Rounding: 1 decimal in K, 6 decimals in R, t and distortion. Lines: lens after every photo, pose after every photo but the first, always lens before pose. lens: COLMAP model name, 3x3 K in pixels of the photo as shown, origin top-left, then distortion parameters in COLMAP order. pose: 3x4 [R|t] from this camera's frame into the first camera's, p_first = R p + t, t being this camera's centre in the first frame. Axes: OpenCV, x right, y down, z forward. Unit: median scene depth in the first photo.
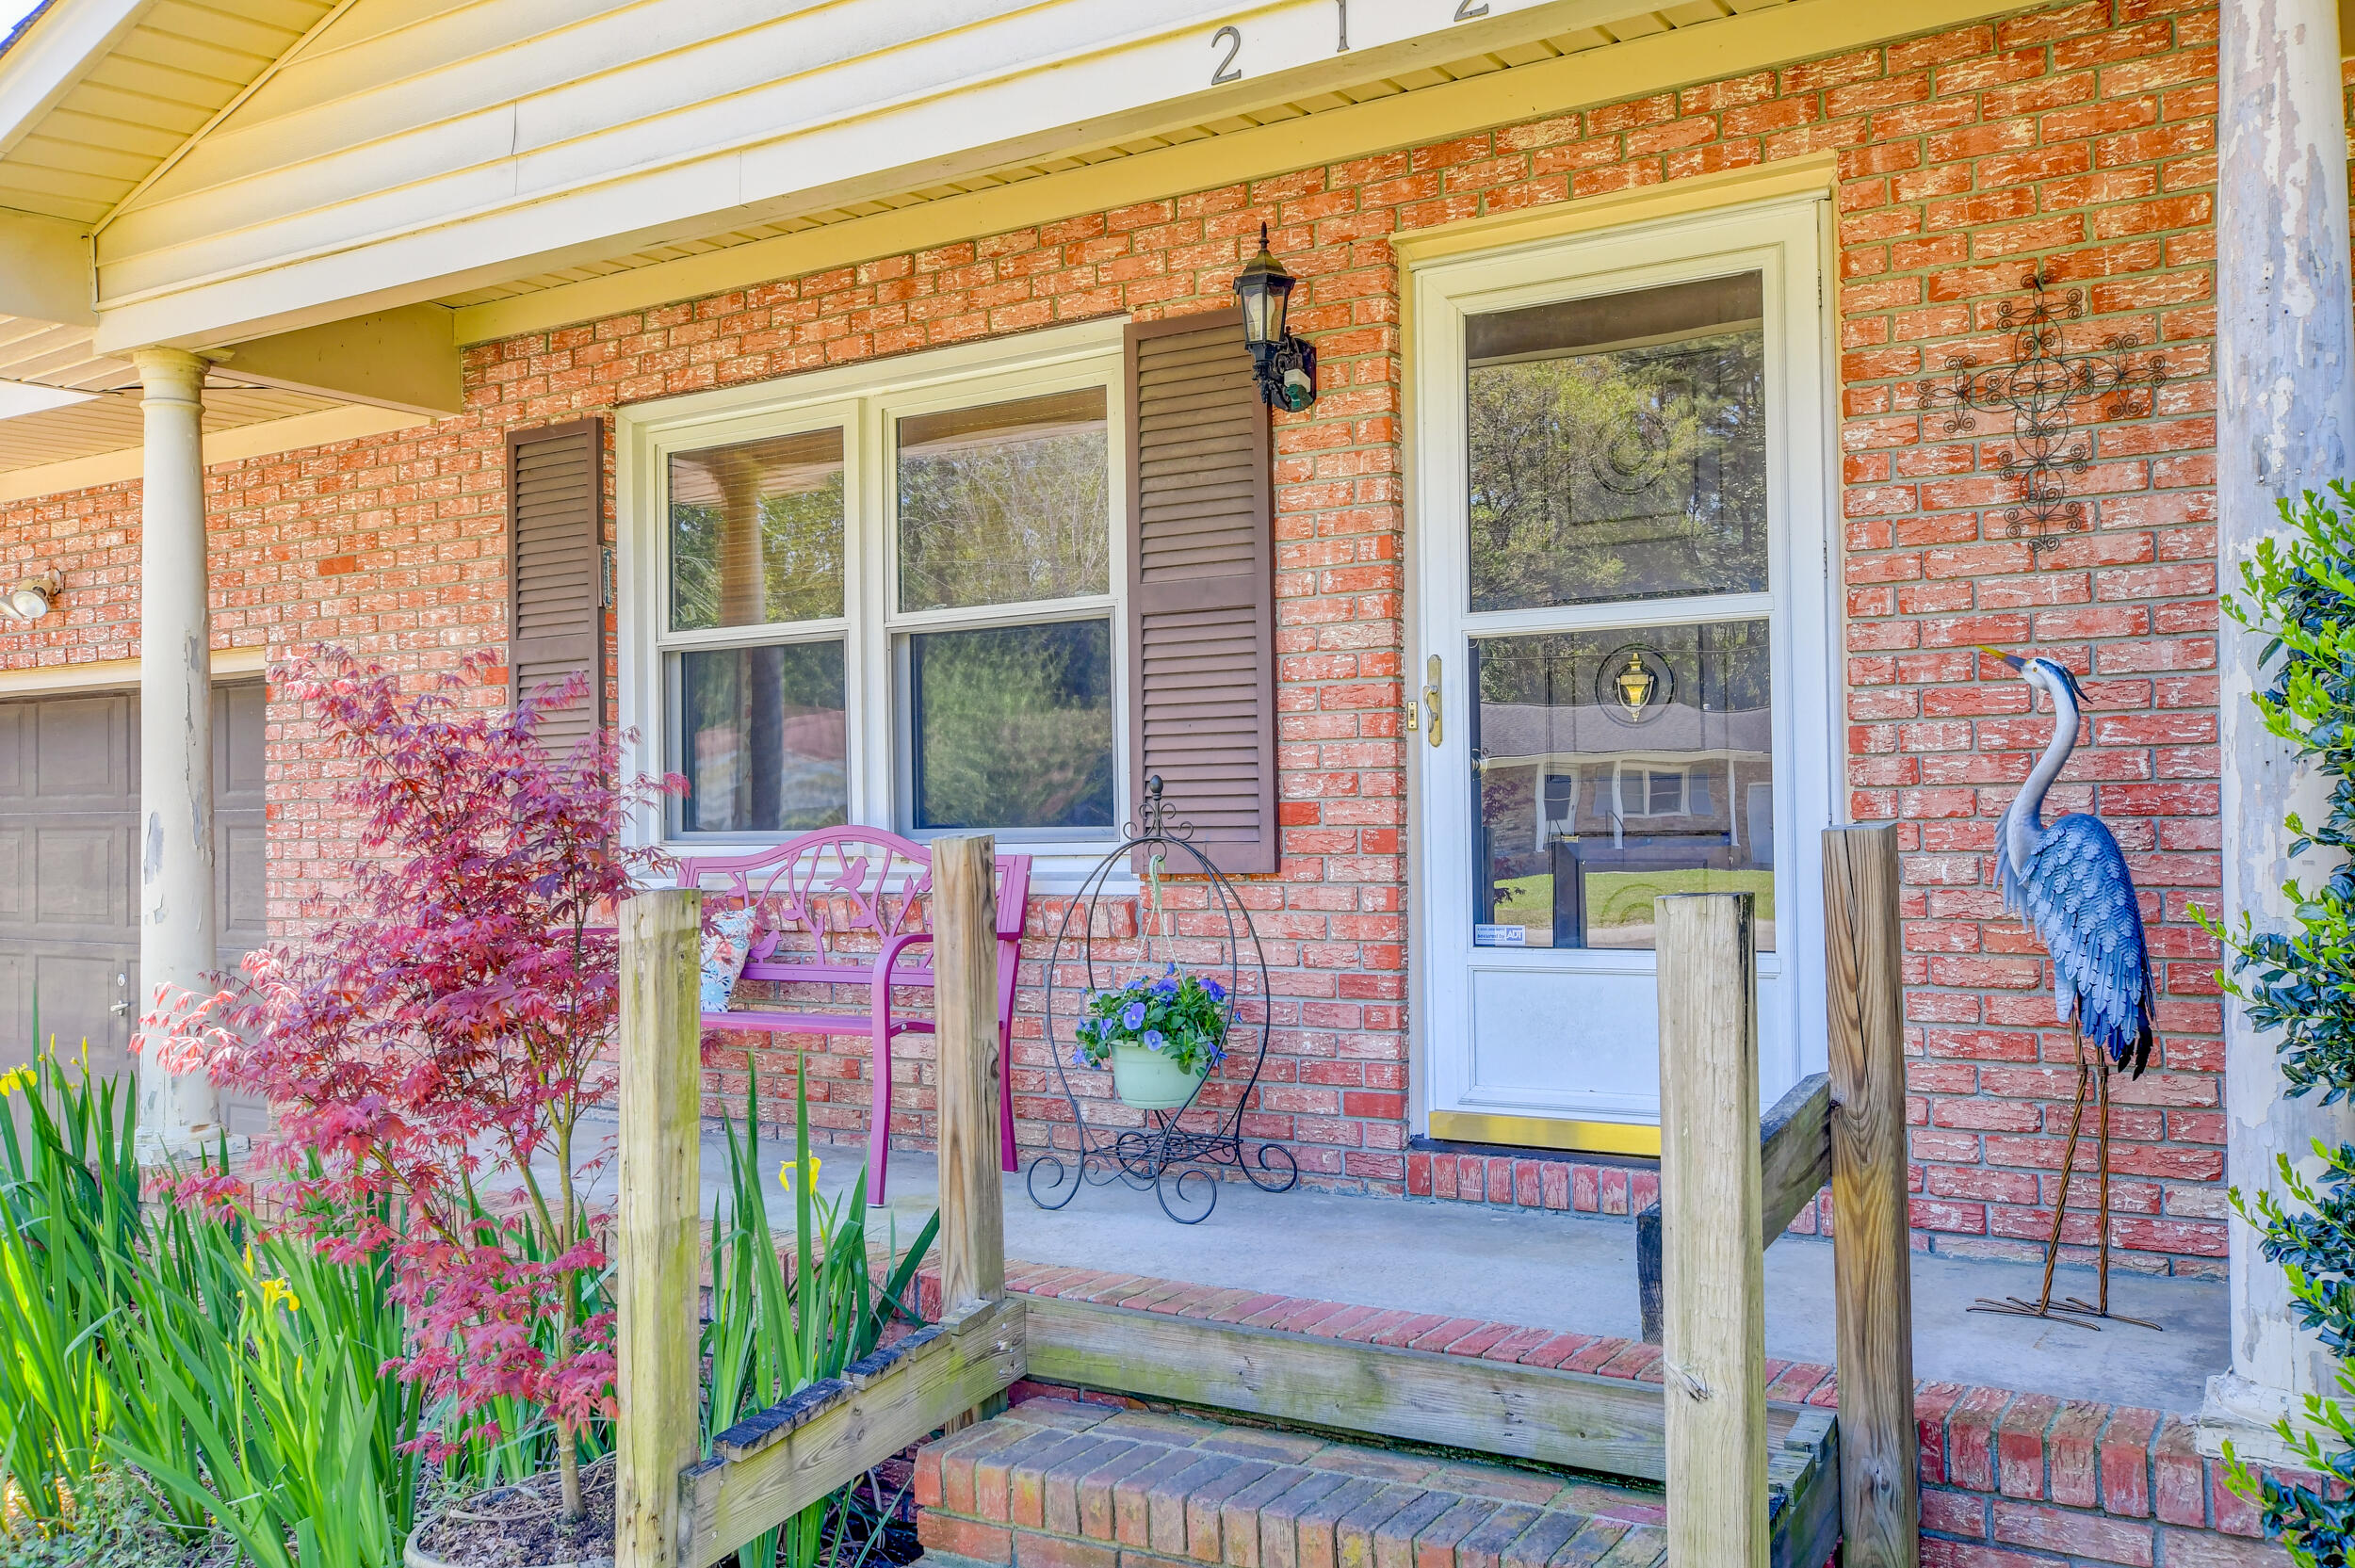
lens RADIAL K [[1963.4, 0, 1177.5], [0, 1963.4, 784.0], [0, 0, 1]] dist [-0.008881, 0.067068]
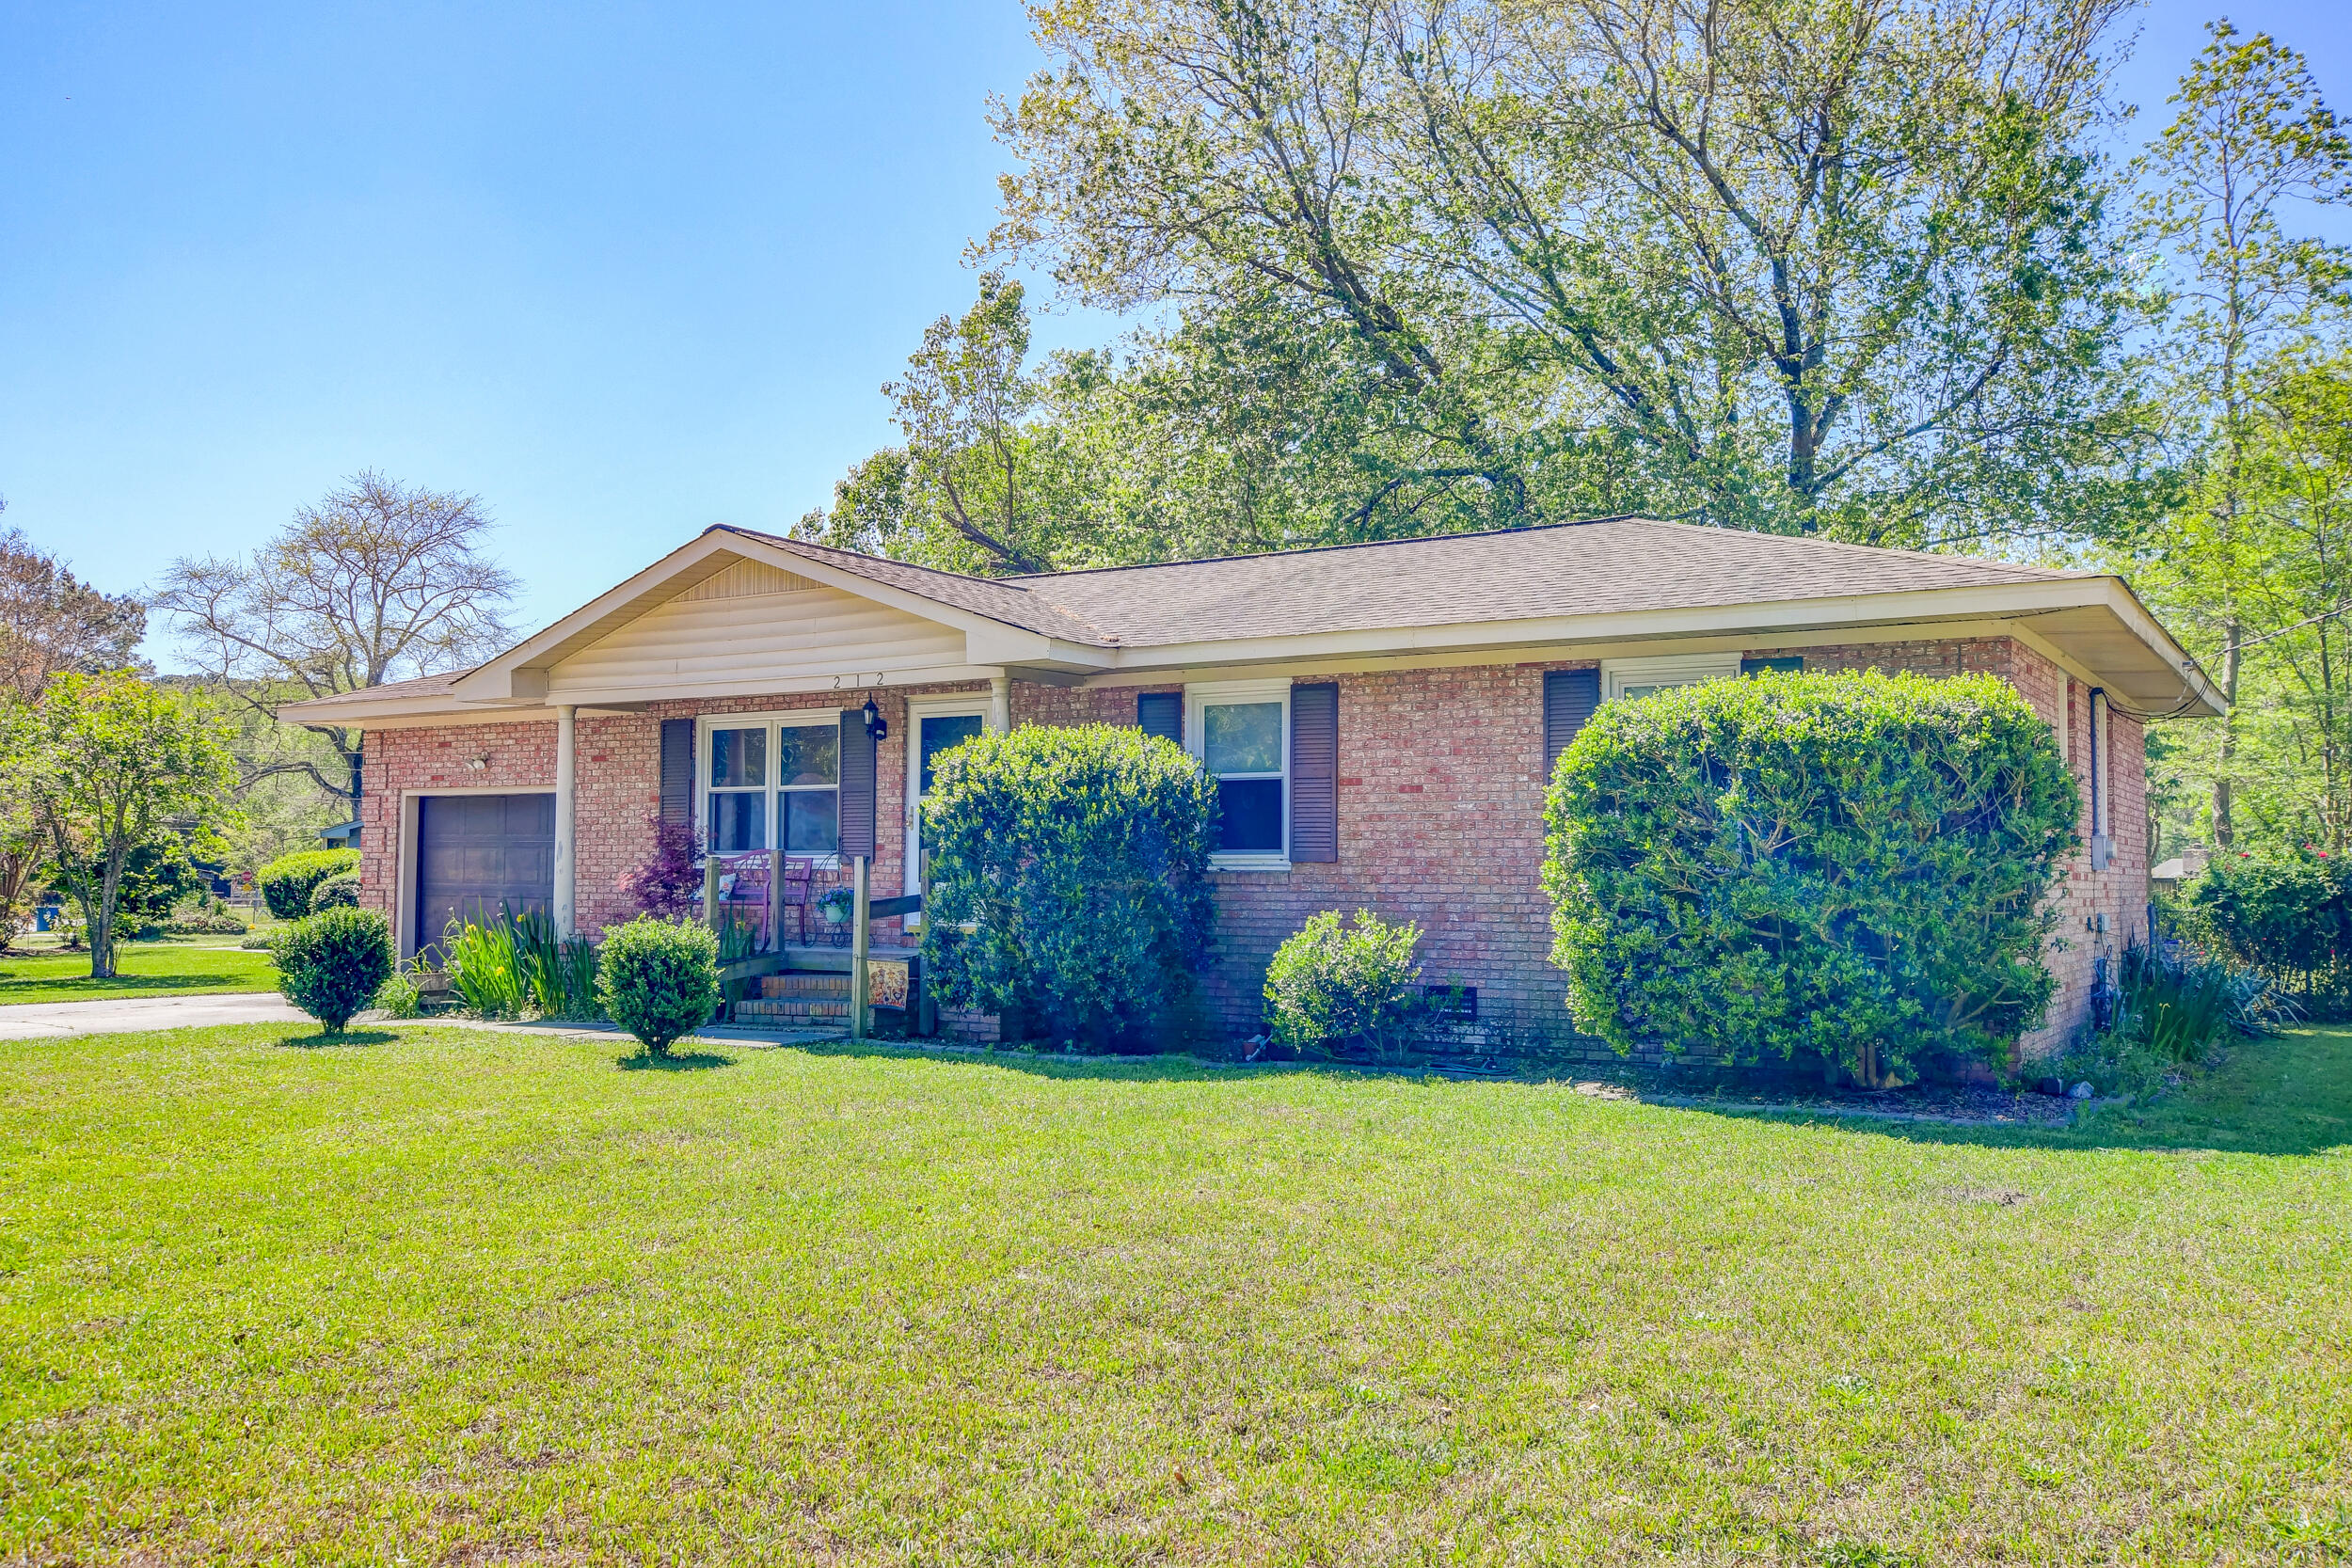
lens RADIAL K [[1960.9, 0, 1176.0], [0, 1960.9, 784.0], [0, 0, 1]] dist [-0.008881, 0.067068]
pose [[0.999781, 0.018275, -0.010205, 0.566834], [-0.018524, 0.999520, -0.024827, -0.019618], [0.009746, 0.025011, 0.999640, -2.337483]]
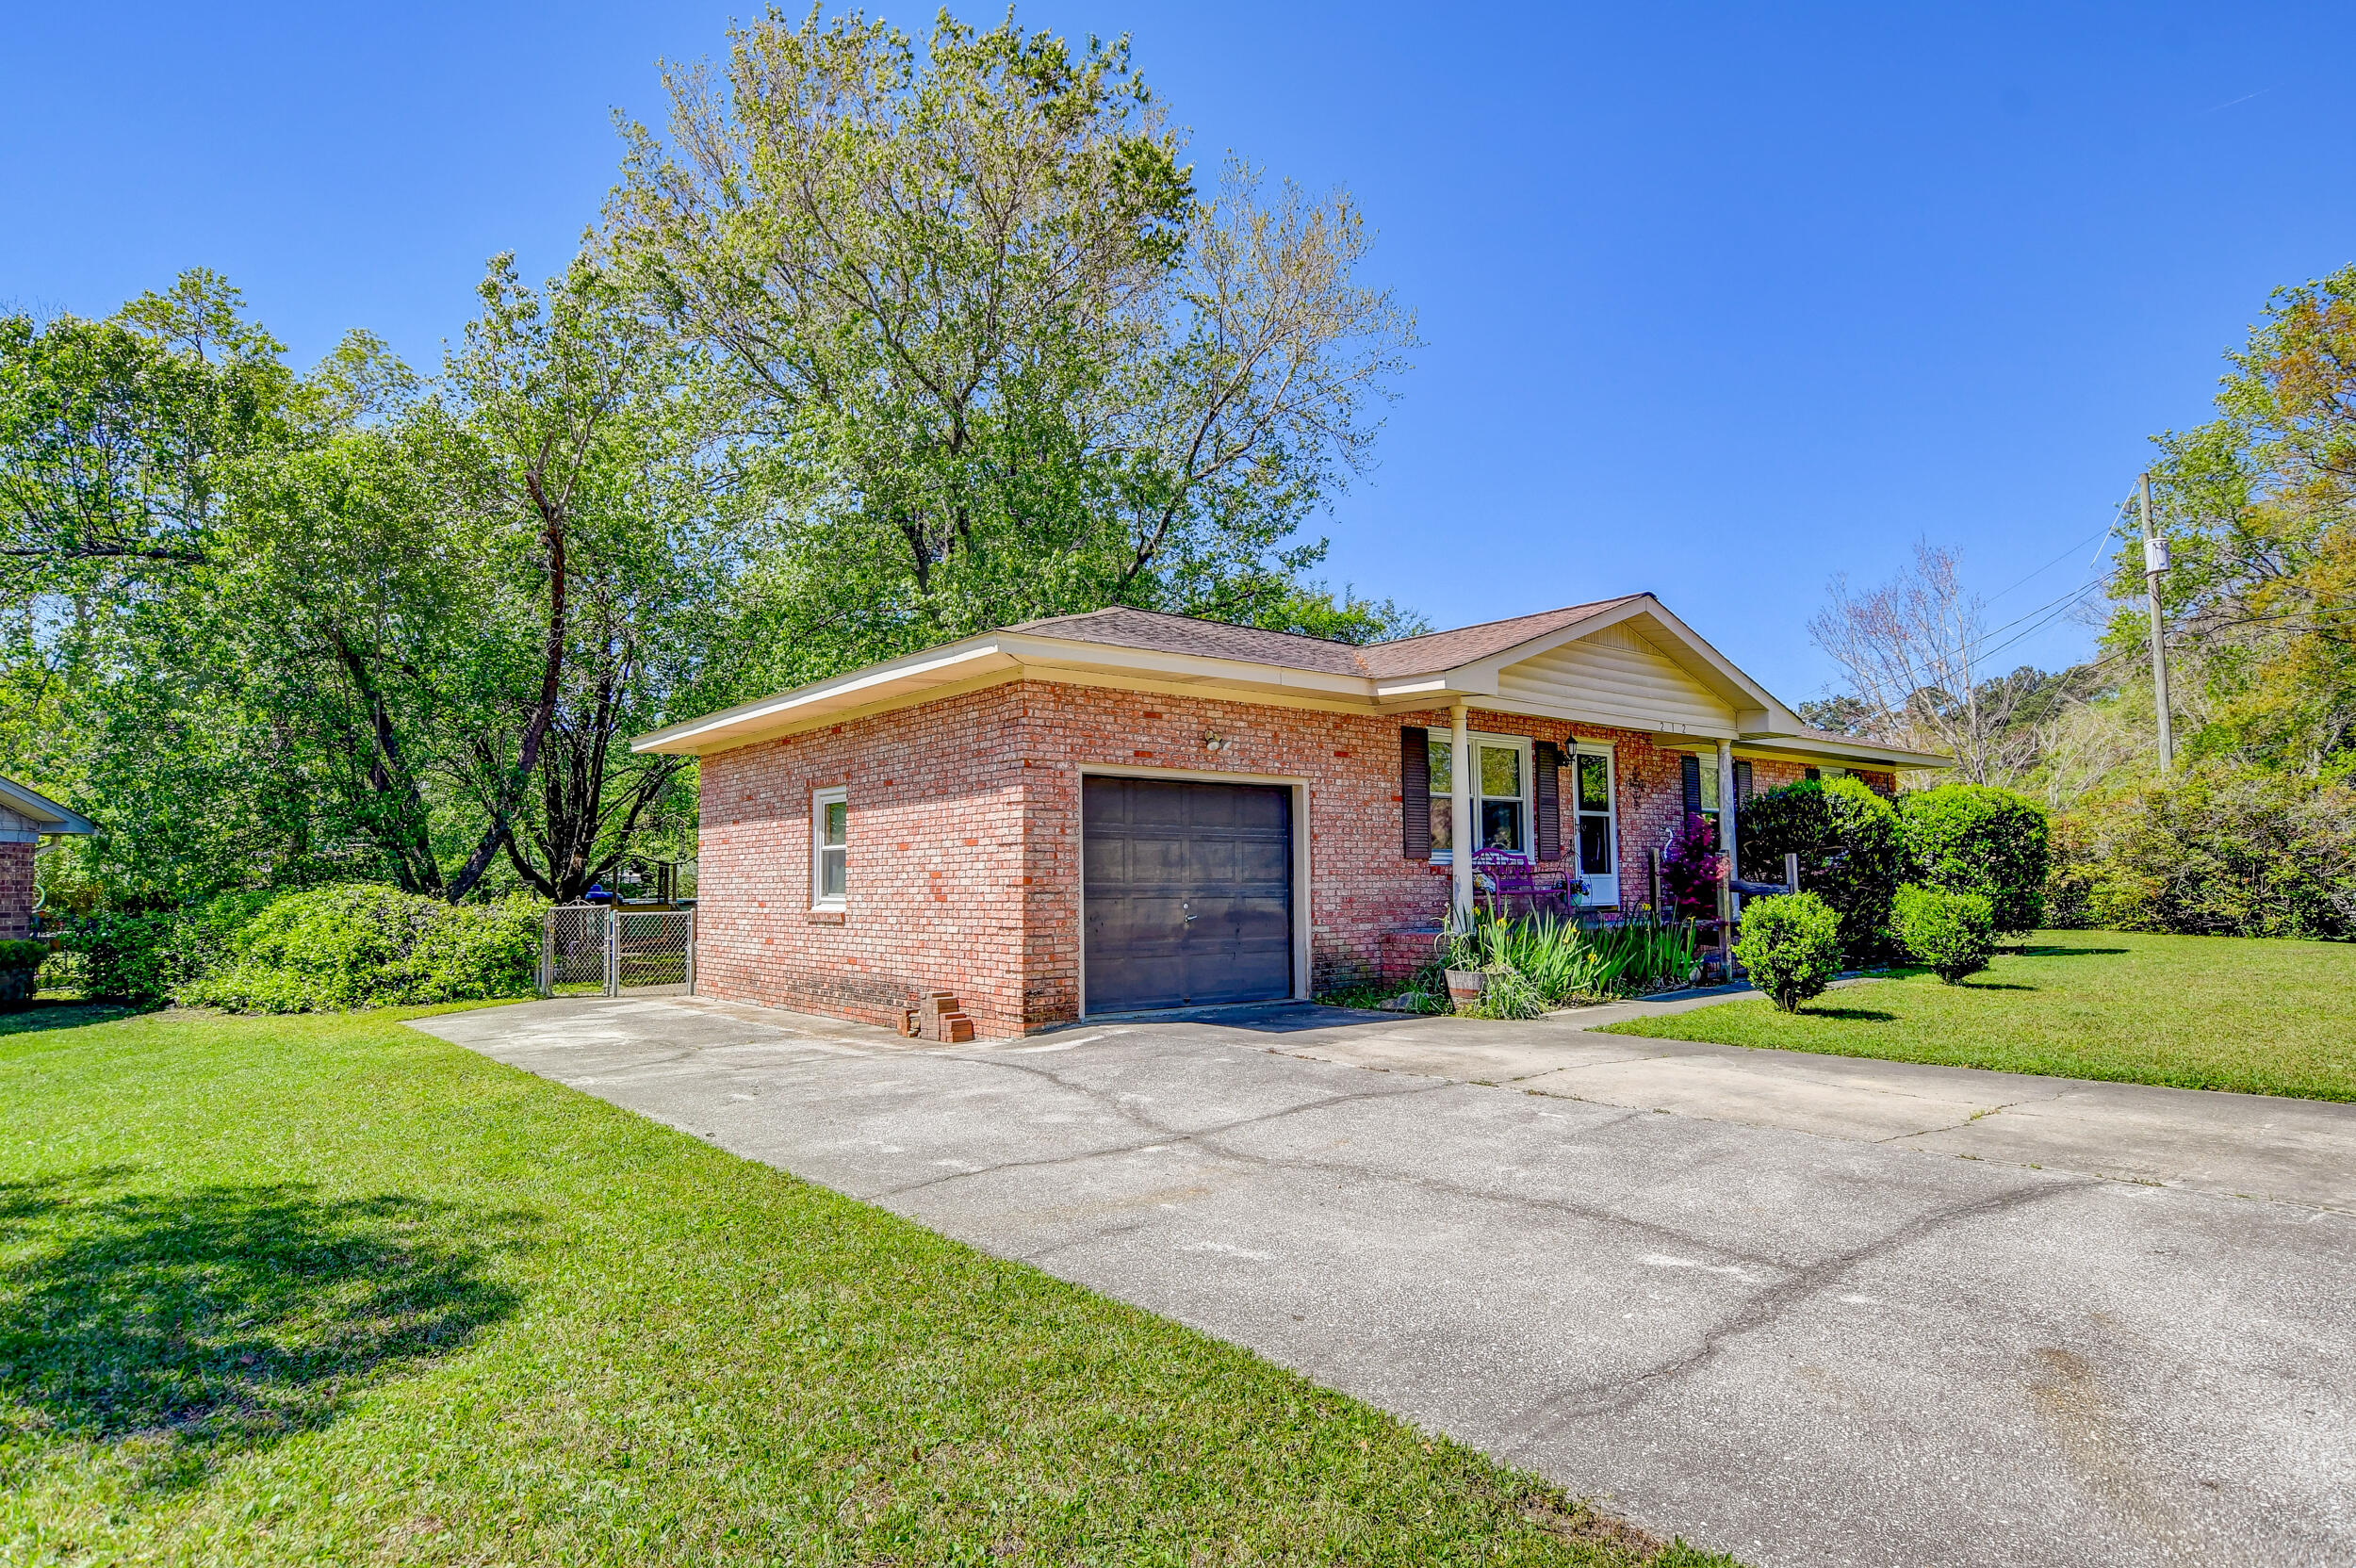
lens RADIAL K [[1276.7, 0, 1170.6], [0, 1276.7, 789.0], [0, 0, 1]] dist [-0.021402, 0.000485]
pose [[0.333049, 0.085792, 0.938998, -2.796455], [-0.010227, 0.996122, -0.087384, 0.133794], [-0.942854, 0.019500, 0.332635, 0.737413]]
